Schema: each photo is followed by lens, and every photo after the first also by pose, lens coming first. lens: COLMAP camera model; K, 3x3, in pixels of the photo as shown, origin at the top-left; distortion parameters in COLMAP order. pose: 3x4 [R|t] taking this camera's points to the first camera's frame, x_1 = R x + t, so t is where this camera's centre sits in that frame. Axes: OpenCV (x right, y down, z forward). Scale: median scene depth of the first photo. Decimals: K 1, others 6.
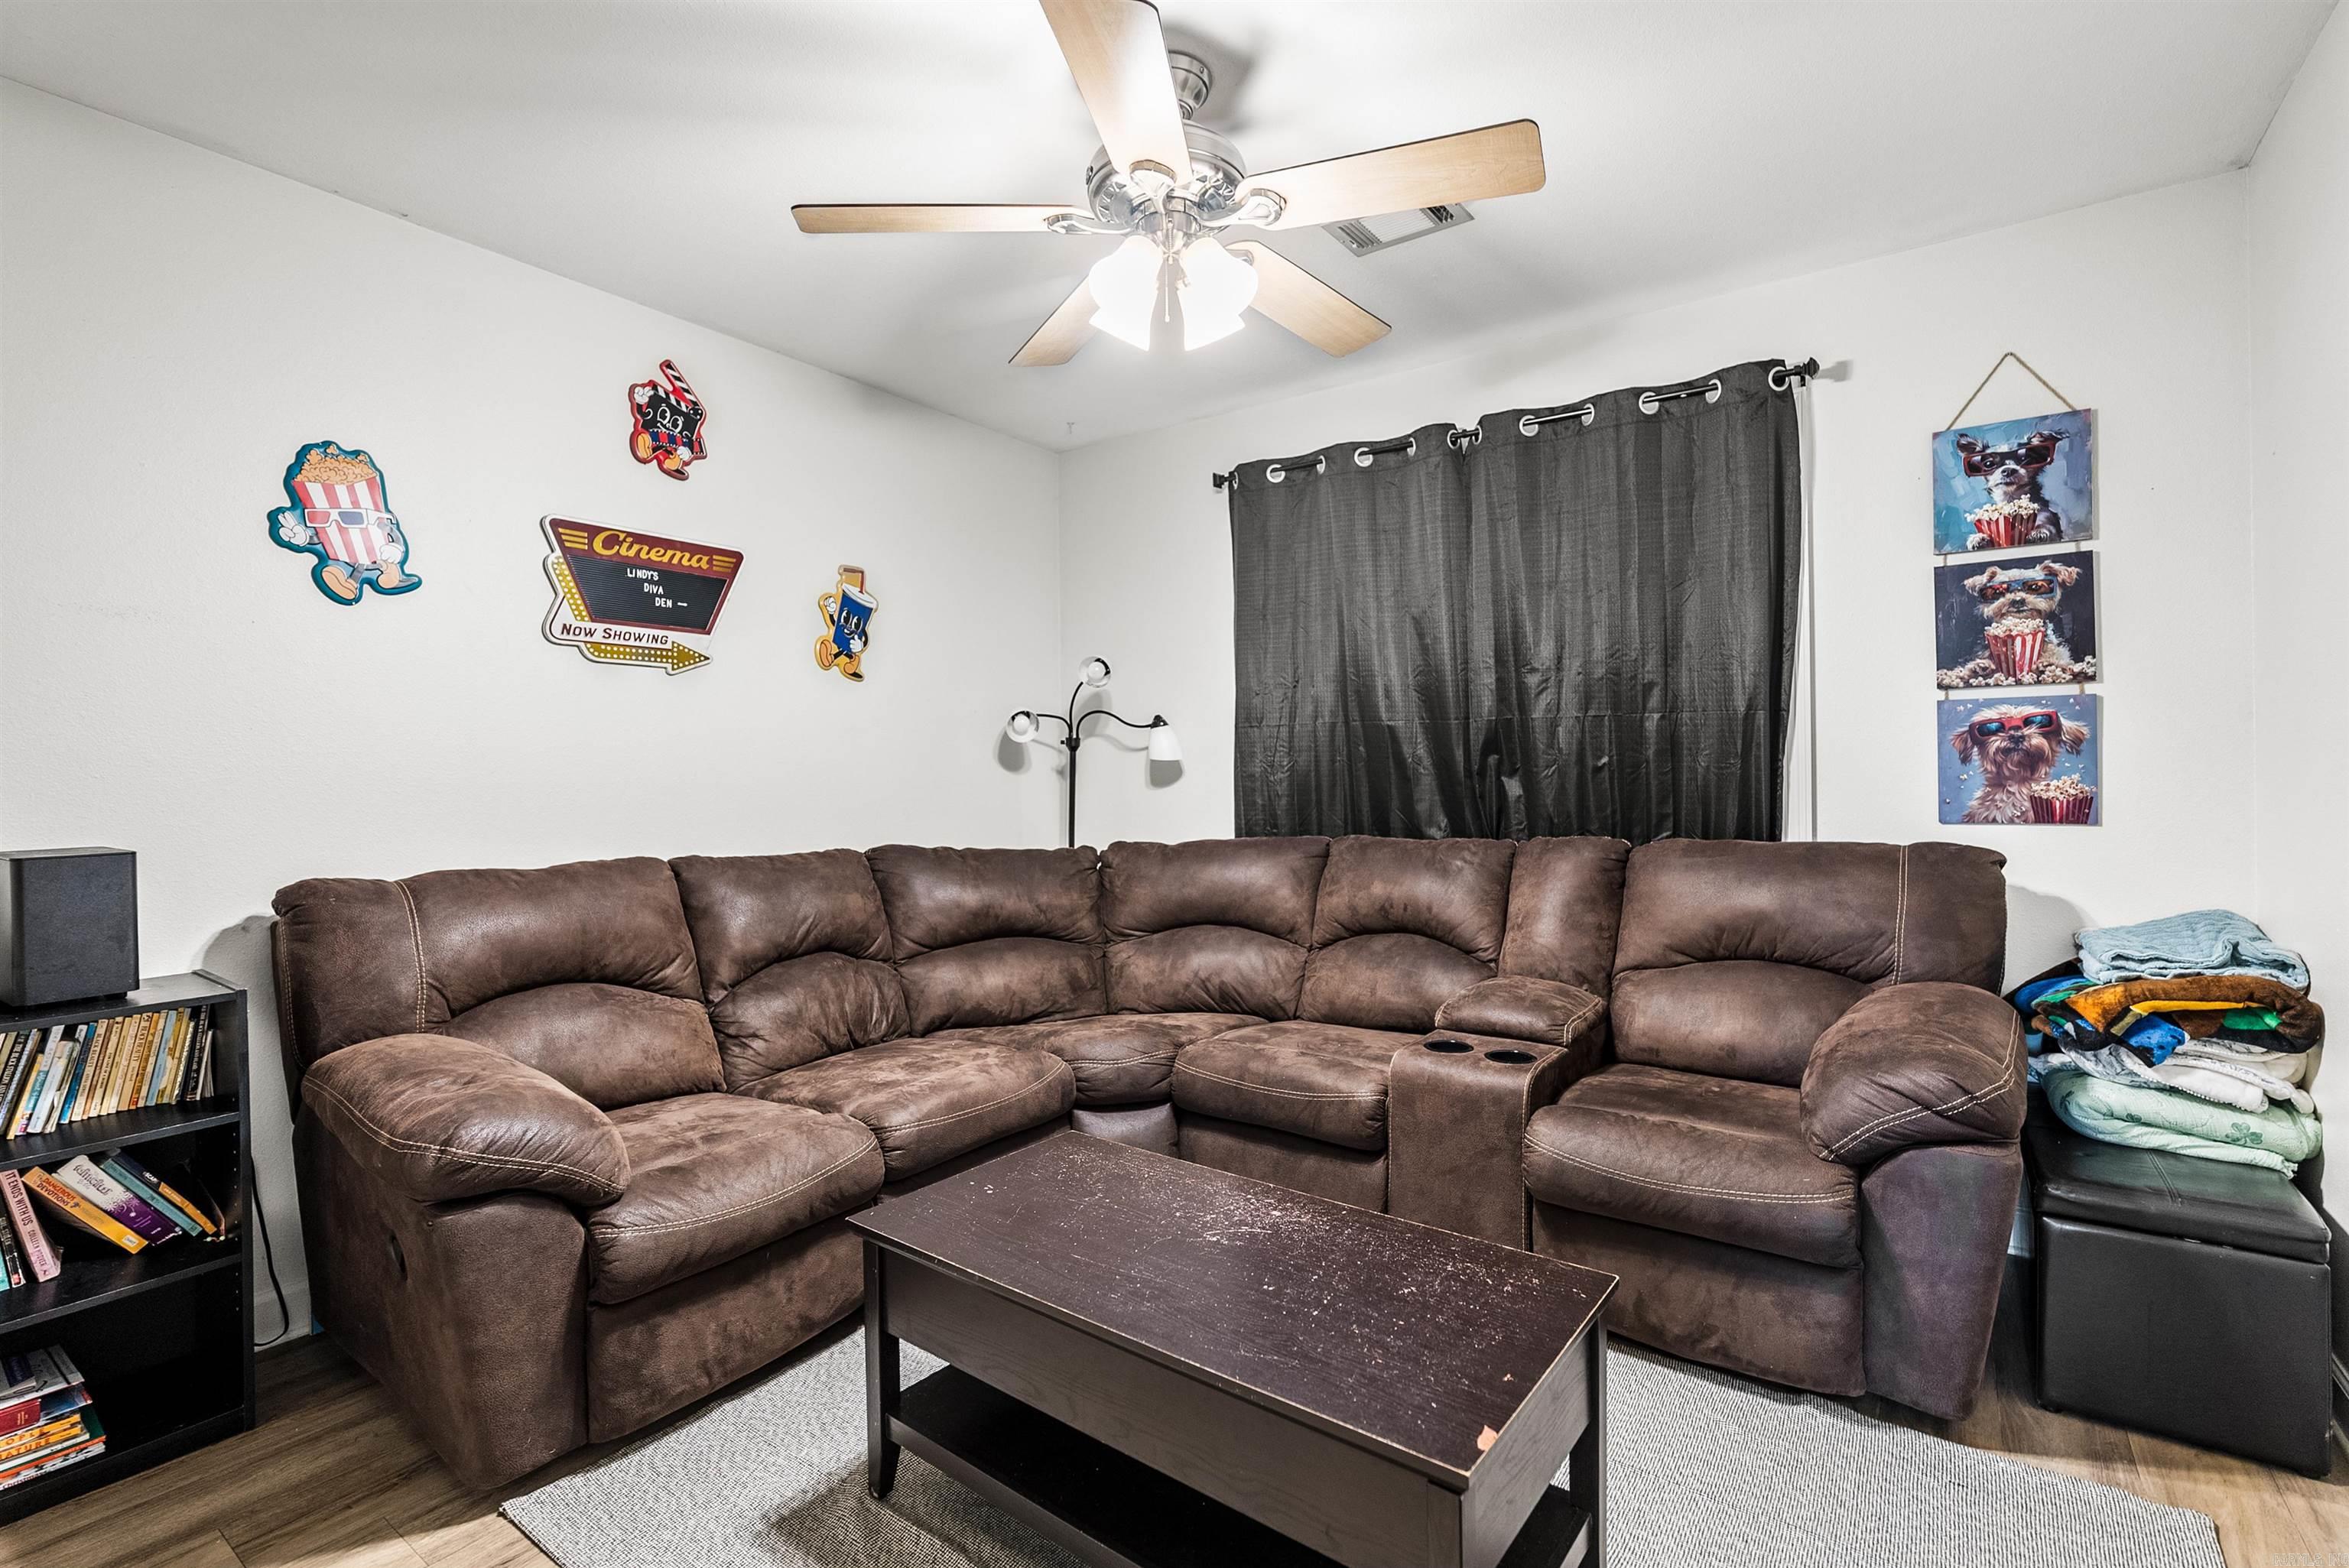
lens RADIAL K [[1050.6, 0, 1176.0], [0, 1050.6, 772.1], [0, 0, 1]] dist [-0.004187, 0.000209]
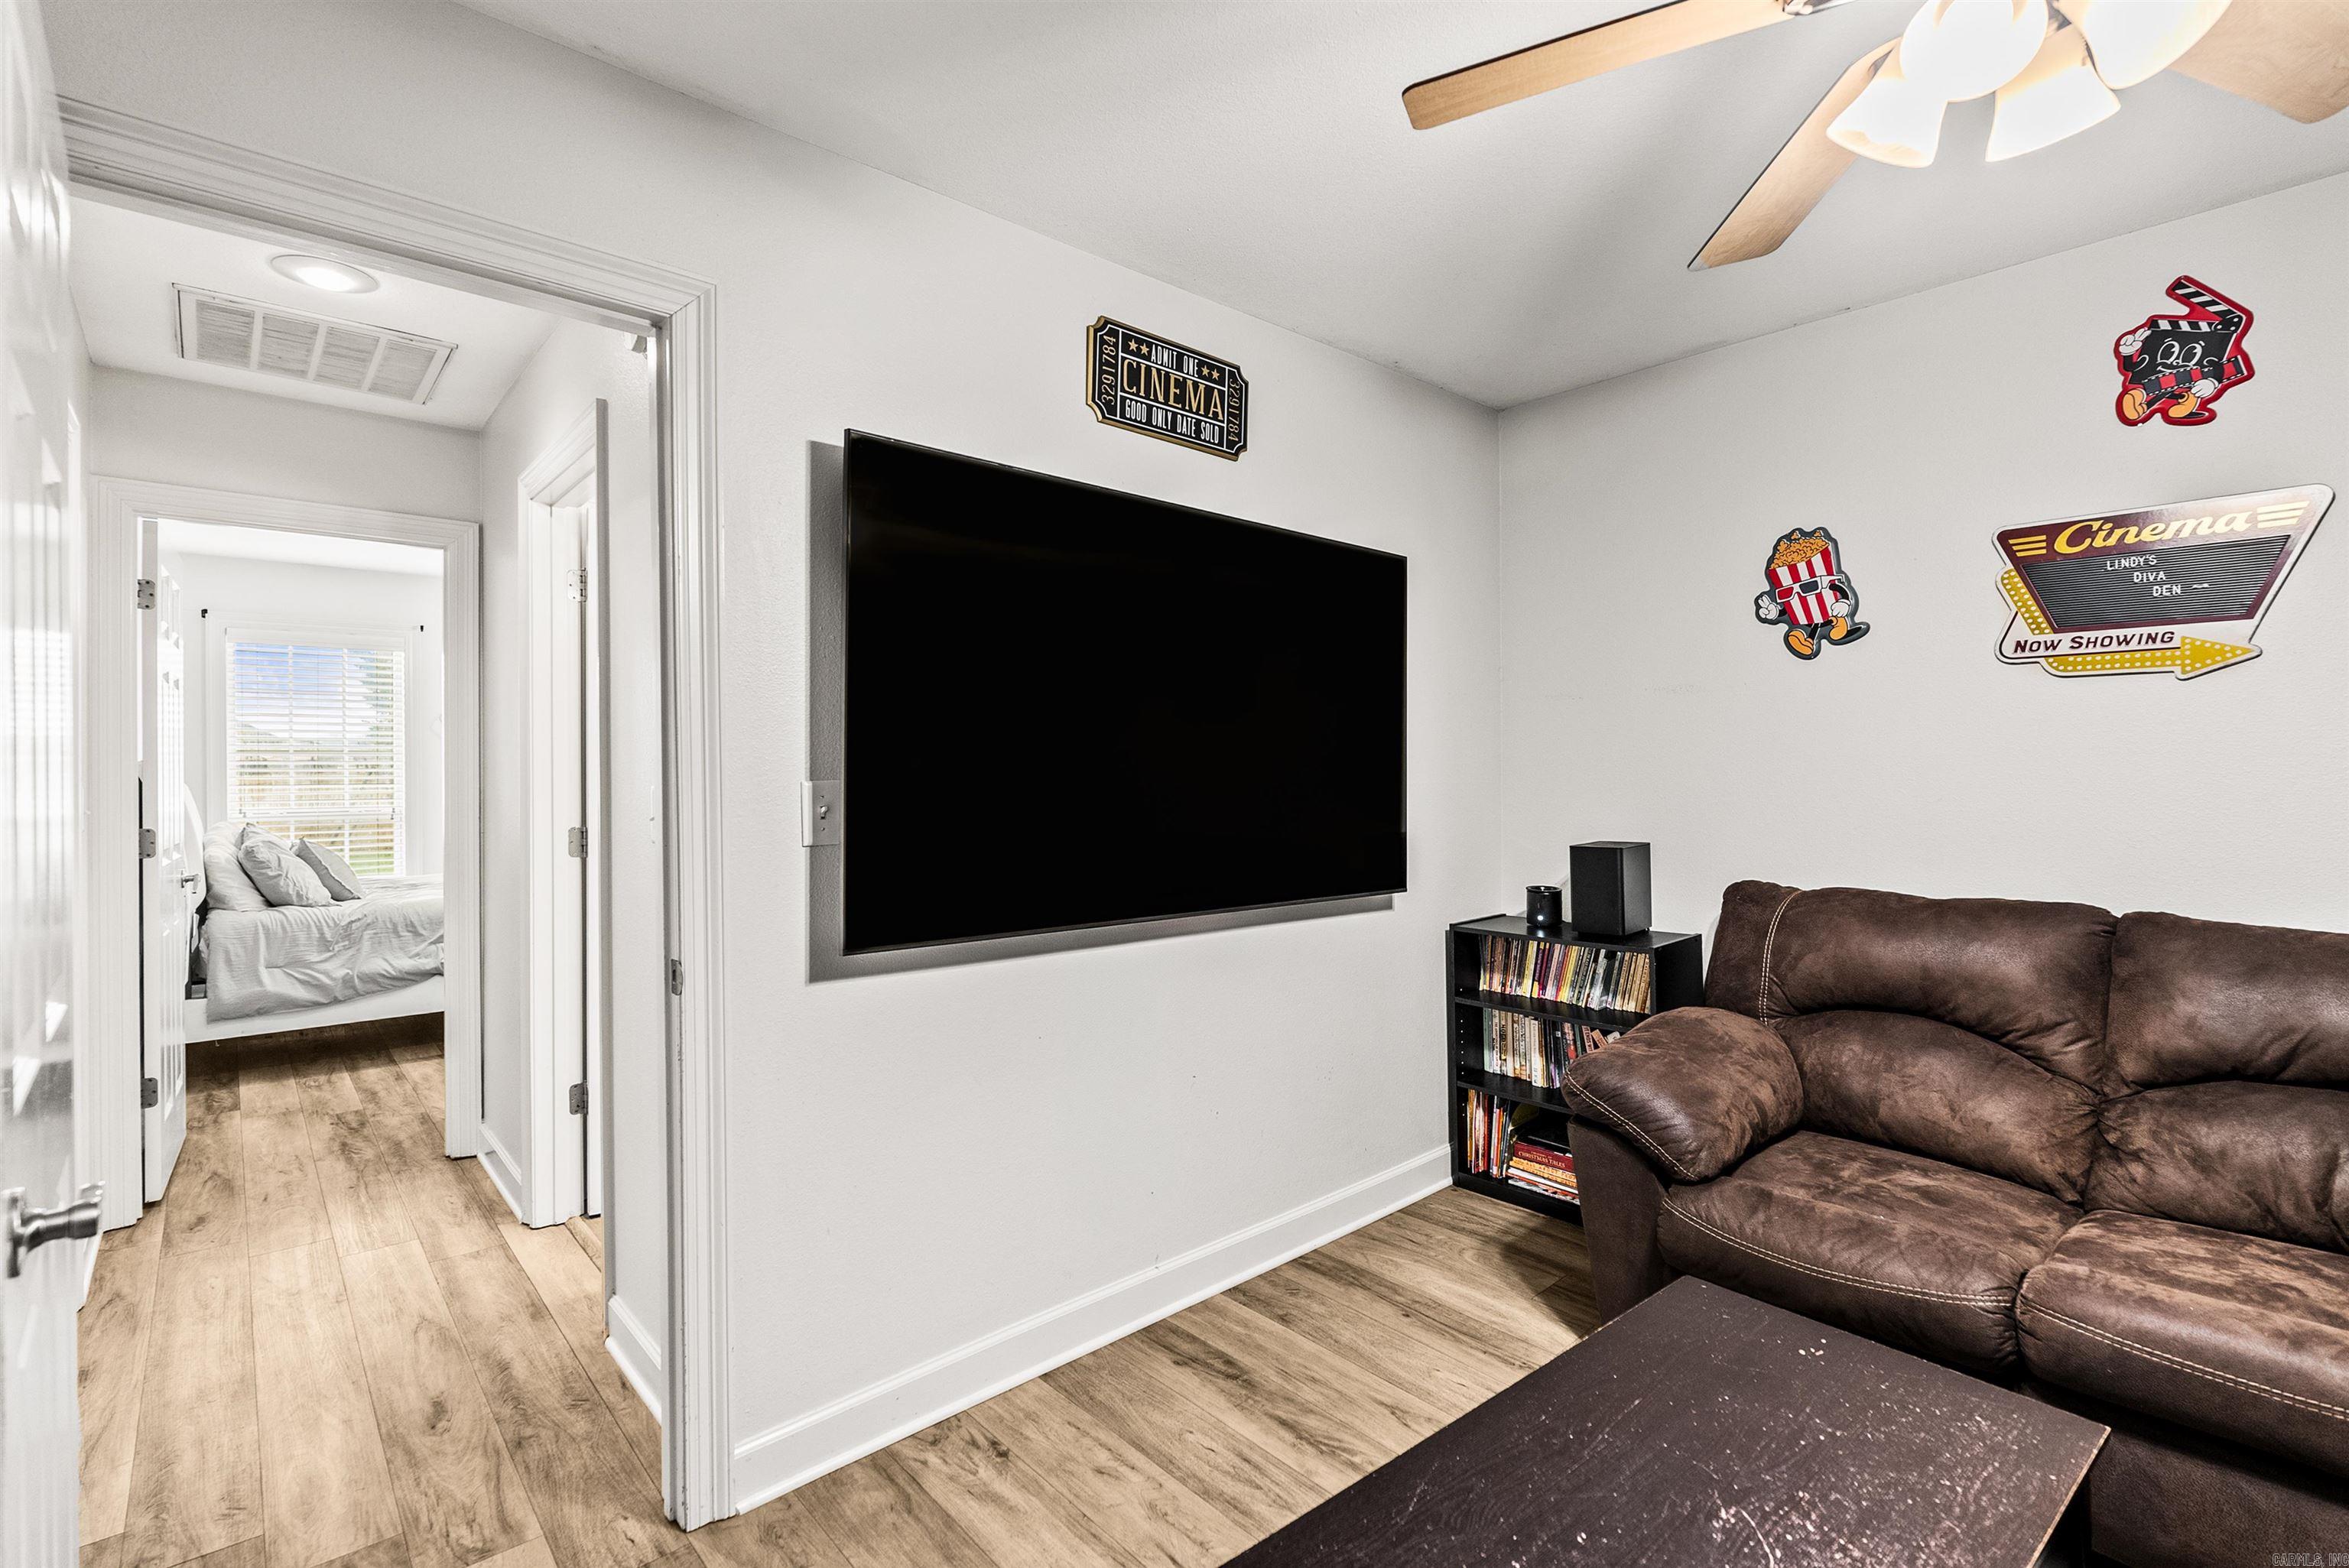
lens RADIAL K [[1050.6, 0, 1176.0], [0, 1050.6, 772.1], [0, 0, 1]] dist [-0.004187, 0.000209]
pose [[-0.197753, 0.010496, -0.980196, 0.466199], [0.008750, 0.999922, 0.008942, -0.040026], [0.980213, -0.006809, -0.197830, 0.448800]]
